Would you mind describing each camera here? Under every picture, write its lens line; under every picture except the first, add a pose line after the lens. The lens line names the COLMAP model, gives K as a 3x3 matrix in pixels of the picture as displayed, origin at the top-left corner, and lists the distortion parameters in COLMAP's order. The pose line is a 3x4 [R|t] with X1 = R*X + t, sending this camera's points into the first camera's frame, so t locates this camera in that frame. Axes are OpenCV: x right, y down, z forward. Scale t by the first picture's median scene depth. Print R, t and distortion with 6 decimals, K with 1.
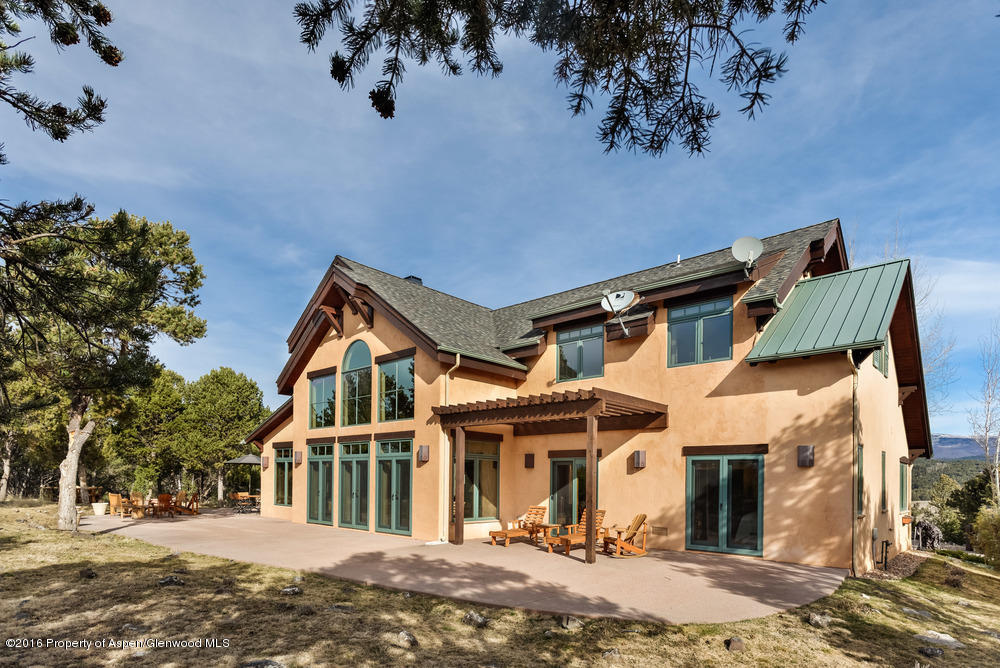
lens RADIAL K [[550.0, 0, 503.9], [0, 550.0, 333.1], [0, 0, 1]] dist [-0.016747, -0.000911]
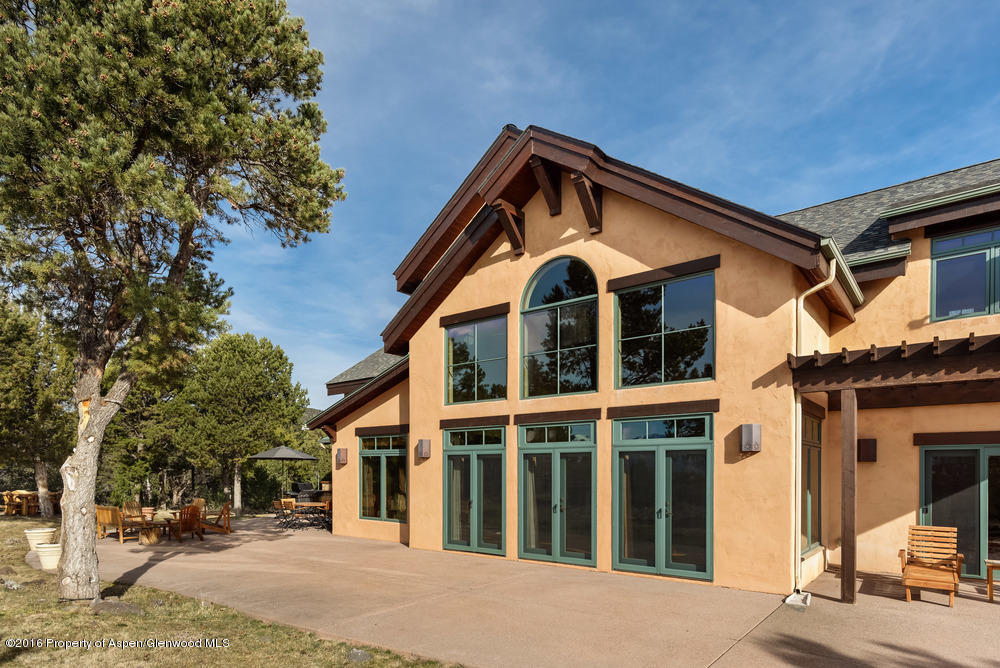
lens RADIAL K [[550.0, 0, 495.4], [0, 550.0, 337.8], [0, 0, 1]] dist [-0.016747, -0.000911]
pose [[0.996559, 0.012348, 0.081966, -0.384390], [-0.013931, 0.999727, 0.018768, 0.091781], [-0.081712, -0.019845, 0.996458, 0.392493]]
